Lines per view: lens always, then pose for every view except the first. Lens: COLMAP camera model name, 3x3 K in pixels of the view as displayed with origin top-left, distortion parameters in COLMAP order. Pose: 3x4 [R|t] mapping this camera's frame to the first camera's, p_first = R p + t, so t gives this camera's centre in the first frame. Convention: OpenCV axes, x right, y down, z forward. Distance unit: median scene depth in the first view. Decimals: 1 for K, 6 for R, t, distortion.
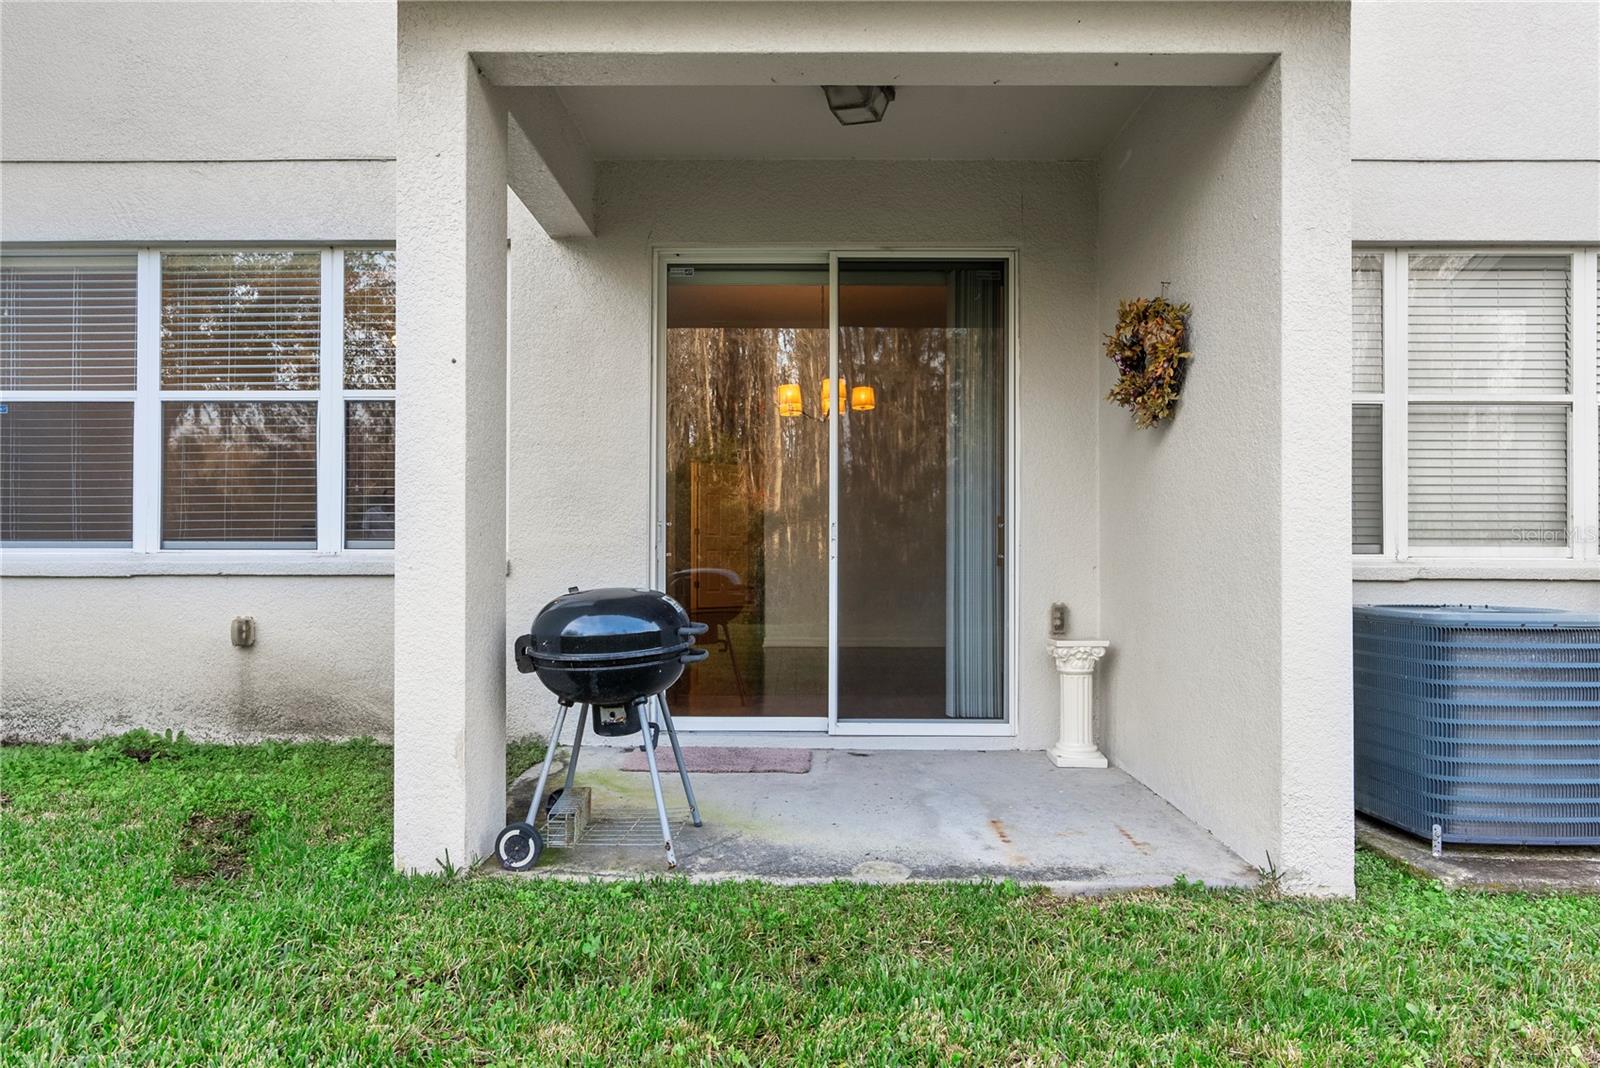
lens RADIAL K [[966.8, 0, 798.1], [0, 966.8, 537.2], [0, 0, 1]] dist [0.031676, 0.000608]
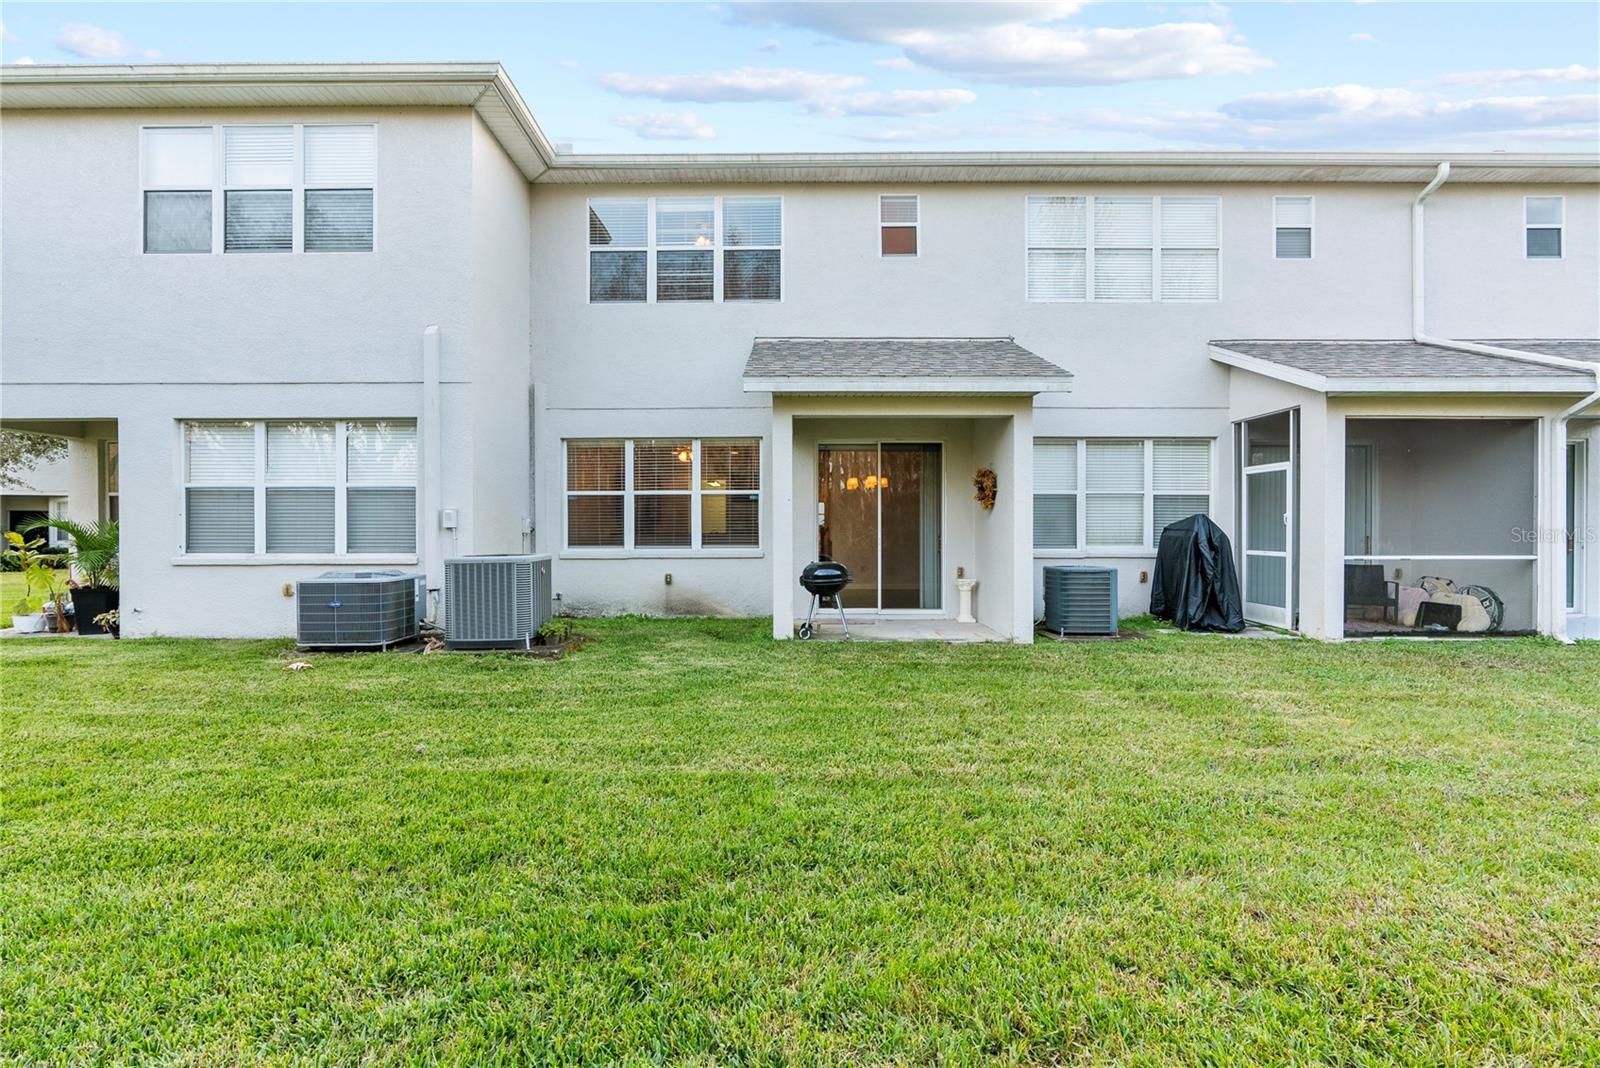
lens RADIAL K [[727.8, 0, 802.5], [0, 727.8, 531.8], [0, 0, 1]] dist [0.000806, 0.000418]
pose [[0.999966, -0.003934, 0.007308, -0.210136], [0.003881, 0.999966, 0.007208, -0.052389], [-0.007337, -0.007179, 0.999947, -1.137416]]
